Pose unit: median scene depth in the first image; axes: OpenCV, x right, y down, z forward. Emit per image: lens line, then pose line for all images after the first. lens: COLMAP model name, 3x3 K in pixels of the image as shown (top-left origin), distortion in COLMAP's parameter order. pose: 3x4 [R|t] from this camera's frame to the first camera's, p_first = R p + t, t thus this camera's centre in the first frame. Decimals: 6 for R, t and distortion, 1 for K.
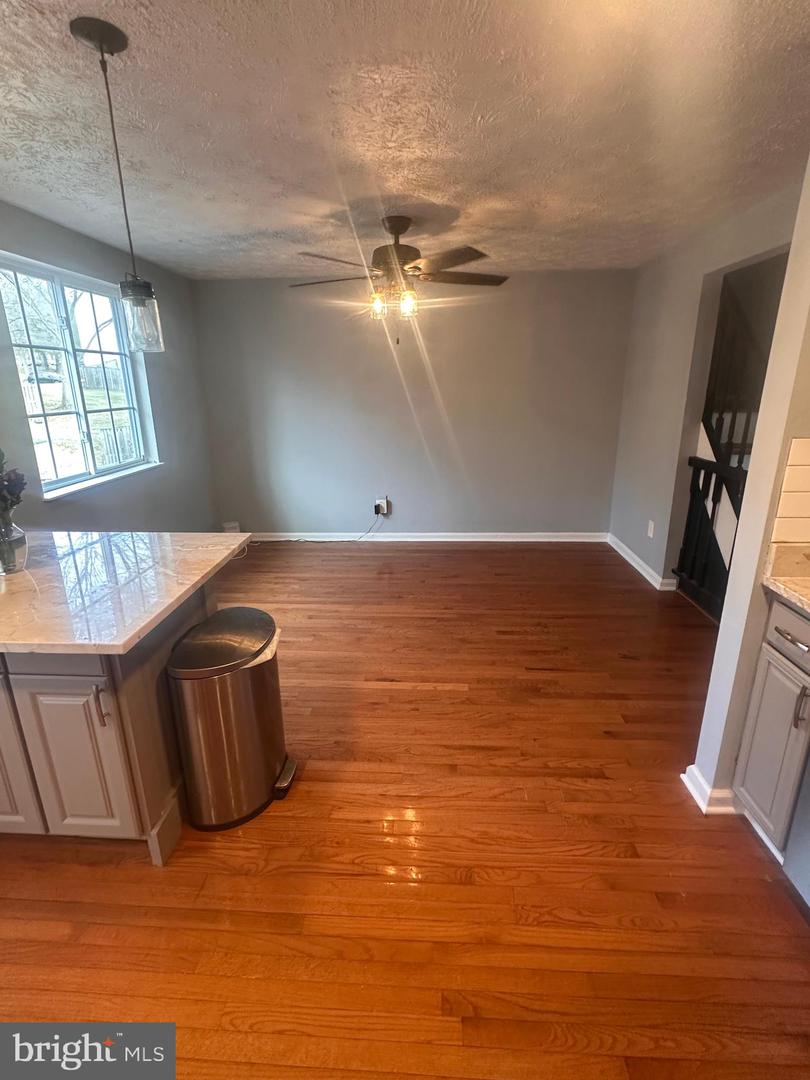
lens RADIAL K [[509.0, 0, 402.7], [0, 509.0, 537.5], [0, 0, 1]] dist [-0.004340, 0.000784]
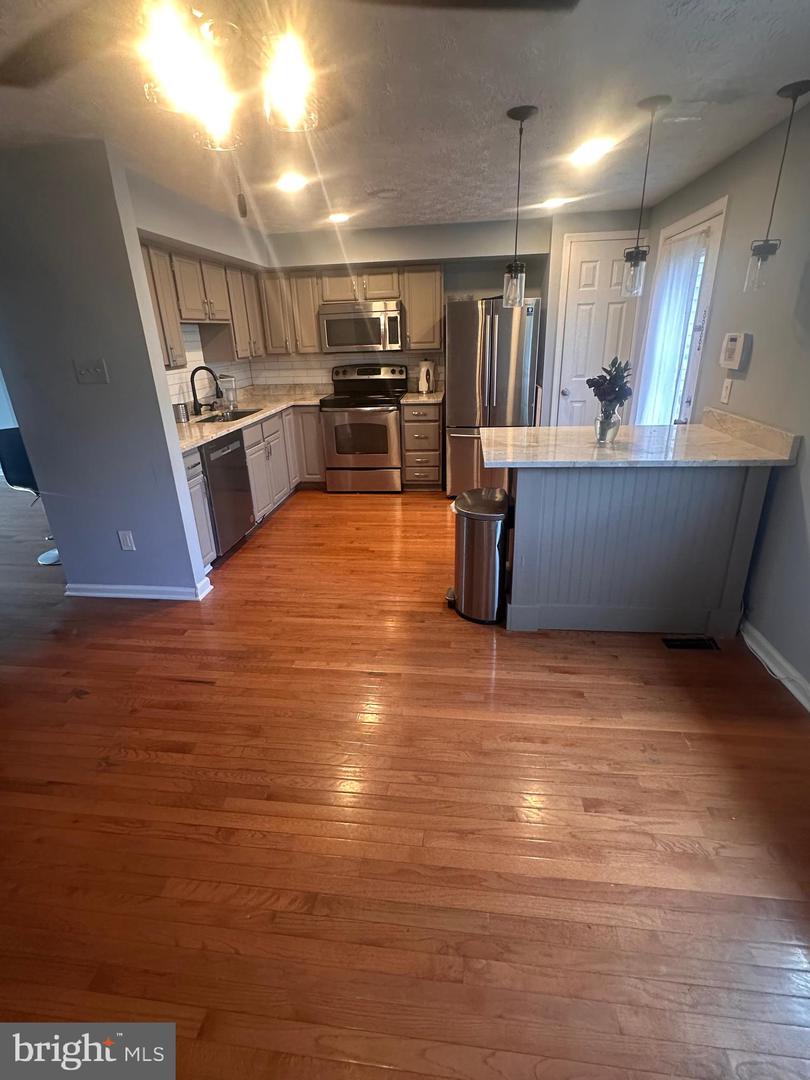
lens RADIAL K [[509.0, 0, 402.7], [0, 509.0, 537.5], [0, 0, 1]] dist [-0.004340, 0.000784]
pose [[-0.996889, 0.015815, 0.077219, -0.225187], [0.060645, 0.779682, 0.623232, -0.695332], [-0.050351, 0.625976, -0.778215, 2.304847]]
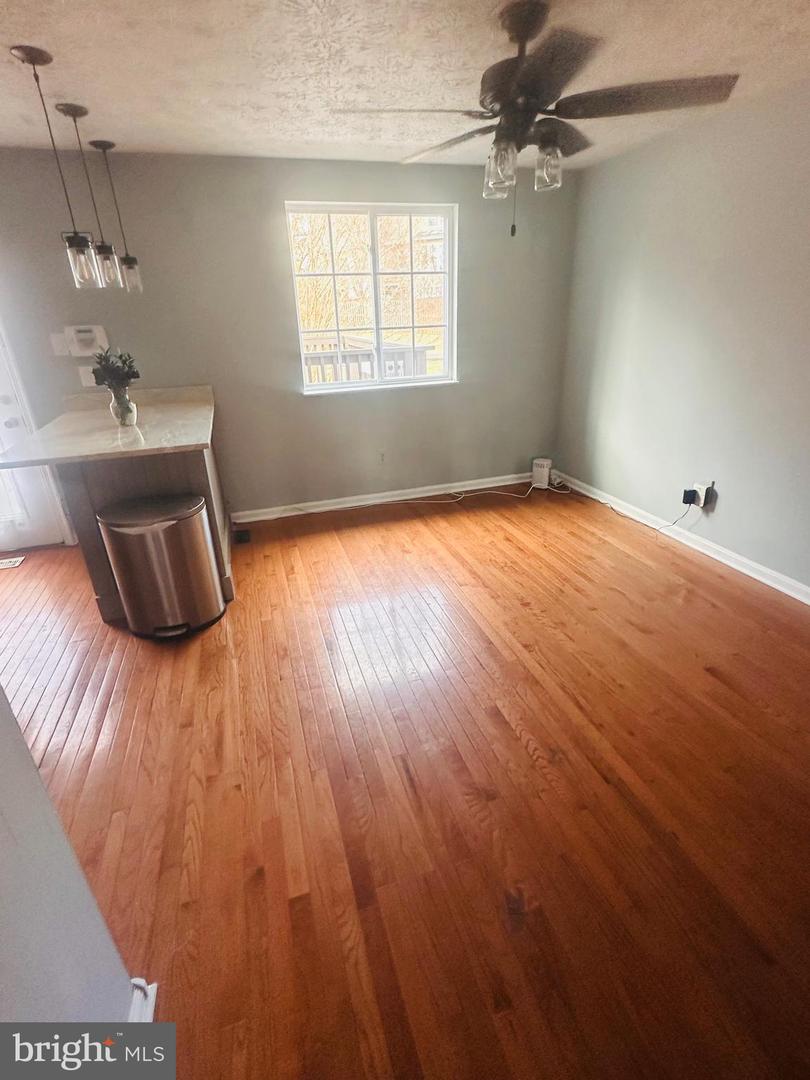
lens RADIAL K [[509.0, 0, 402.7], [0, 509.0, 537.5], [0, 0, 1]] dist [-0.004340, 0.000784]
pose [[0.351514, 0.382757, -0.854363, 1.076171], [-0.246122, 0.918283, 0.310130, -0.321073], [0.903251, 0.101263, 0.416994, 1.067834]]
